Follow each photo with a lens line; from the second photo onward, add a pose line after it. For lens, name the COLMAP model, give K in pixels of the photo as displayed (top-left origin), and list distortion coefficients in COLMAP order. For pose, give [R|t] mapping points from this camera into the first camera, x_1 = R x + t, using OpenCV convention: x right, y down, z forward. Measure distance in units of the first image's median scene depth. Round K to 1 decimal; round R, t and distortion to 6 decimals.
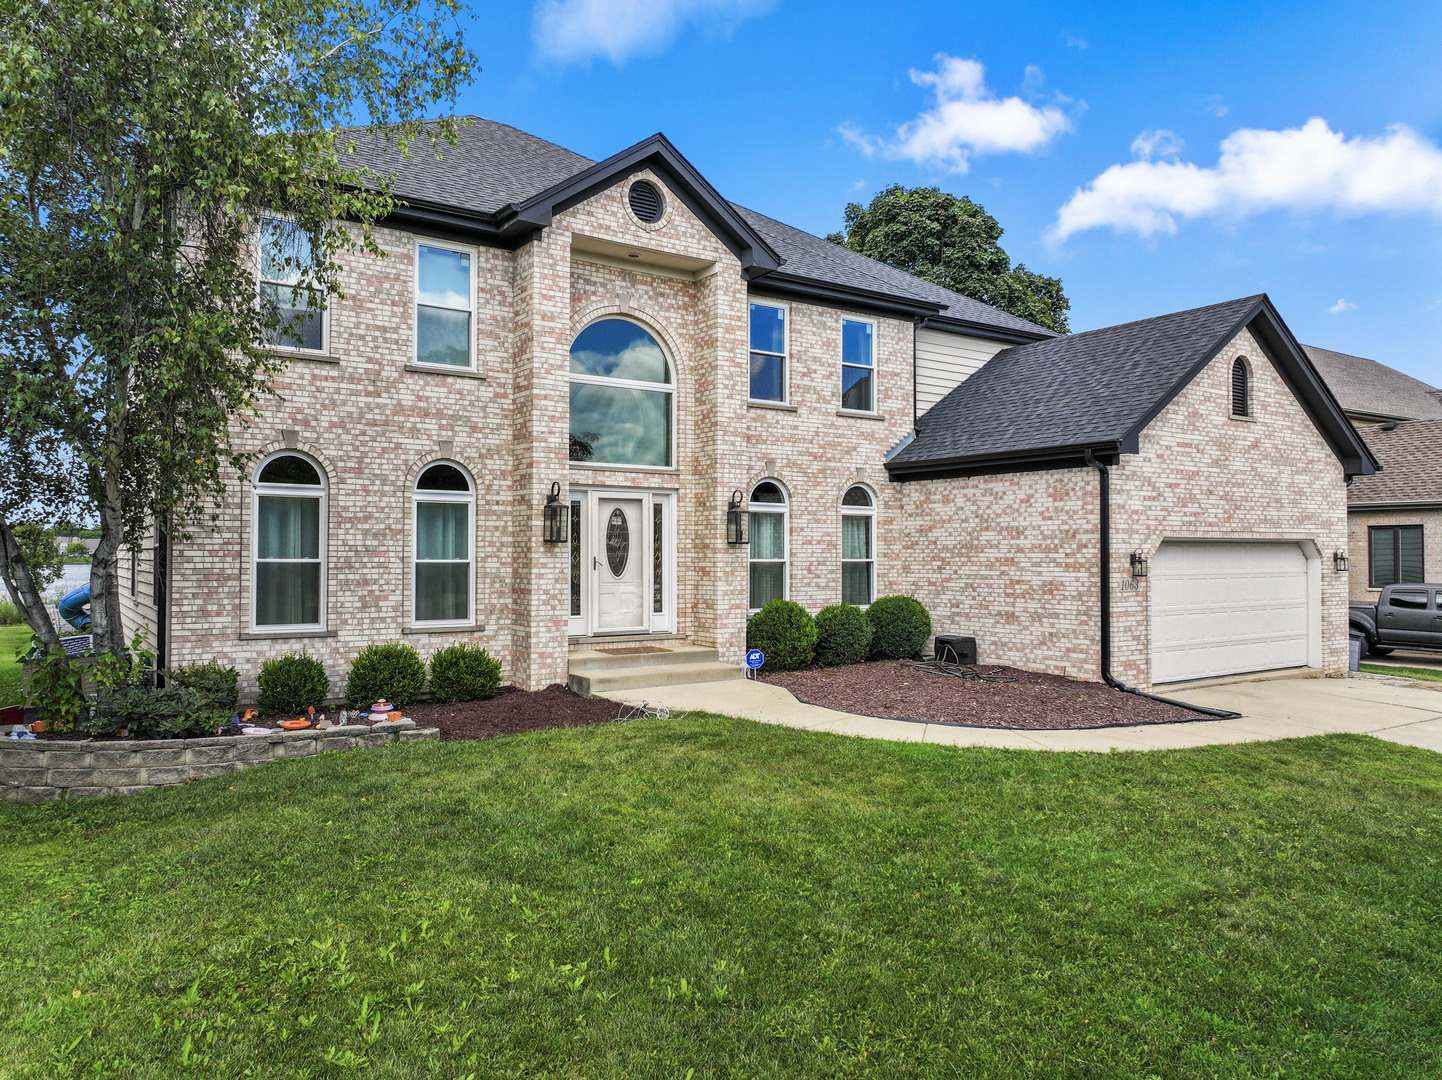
lens RADIAL K [[1007.6, 0, 721.0], [0, 1007.6, 540.0], [0, 0, 1]] dist [-0.004451, -0.000507]
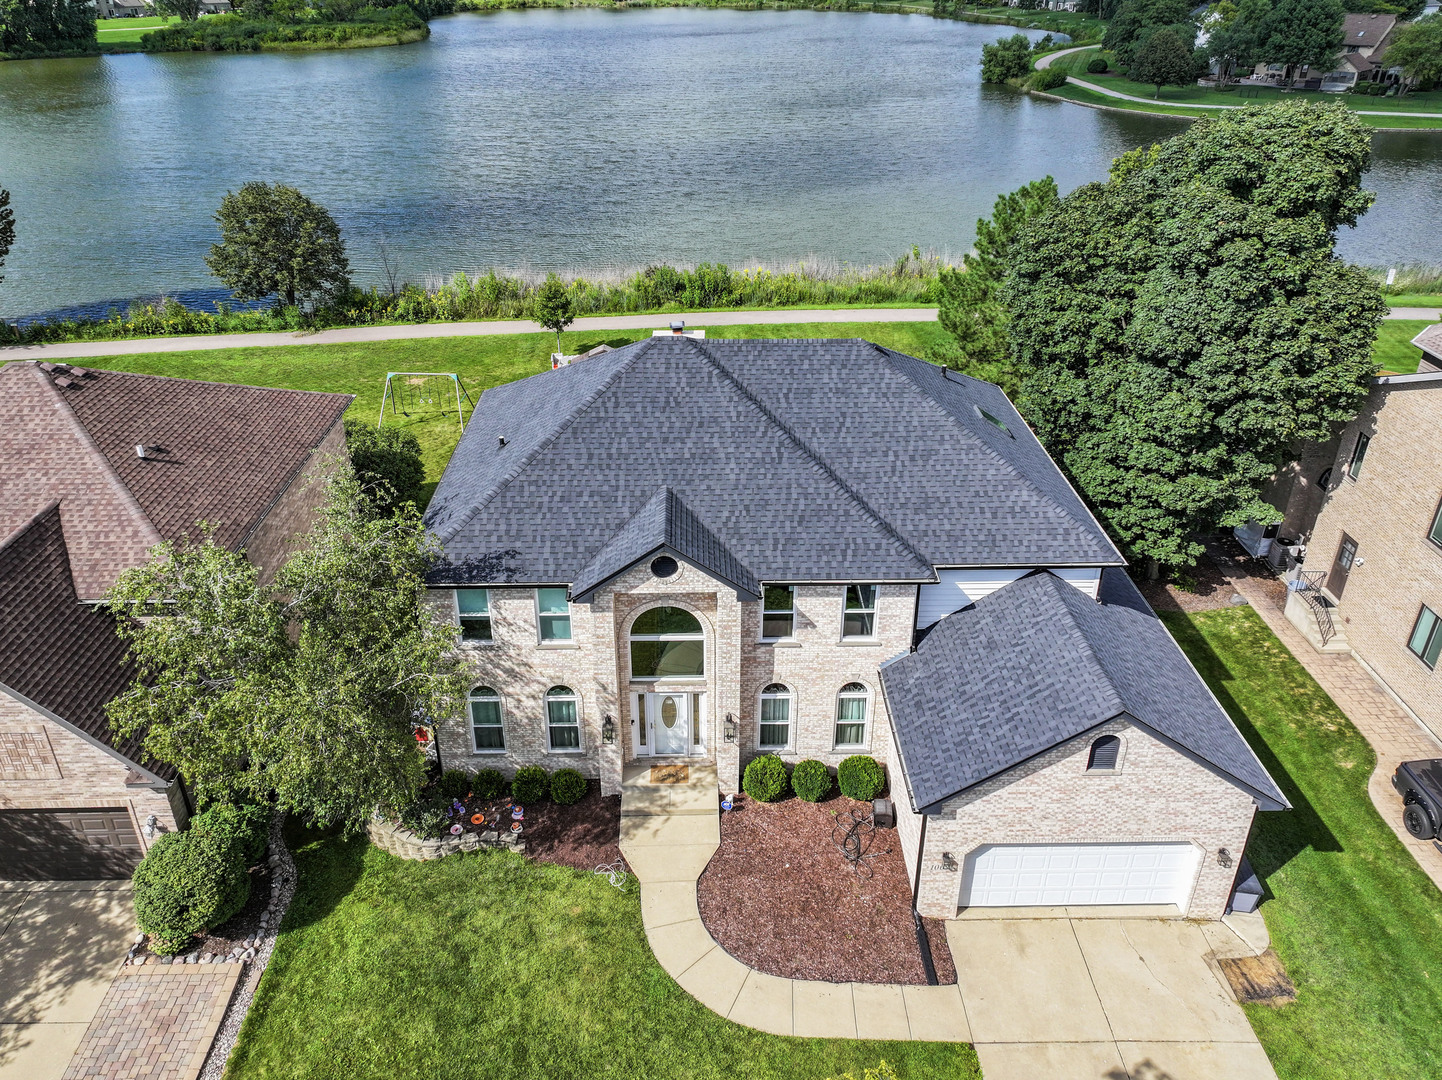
lens RADIAL K [[985.6, 0, 717.2], [0, 985.6, 497.8], [0, 0, 1]] dist [0.007019, 0.003444]
pose [[0.836232, 0.263868, -0.480719, 0.706843], [0.009818, 0.869277, 0.494228, -1.193431], [0.548288, -0.418009, 0.724326, -0.020816]]
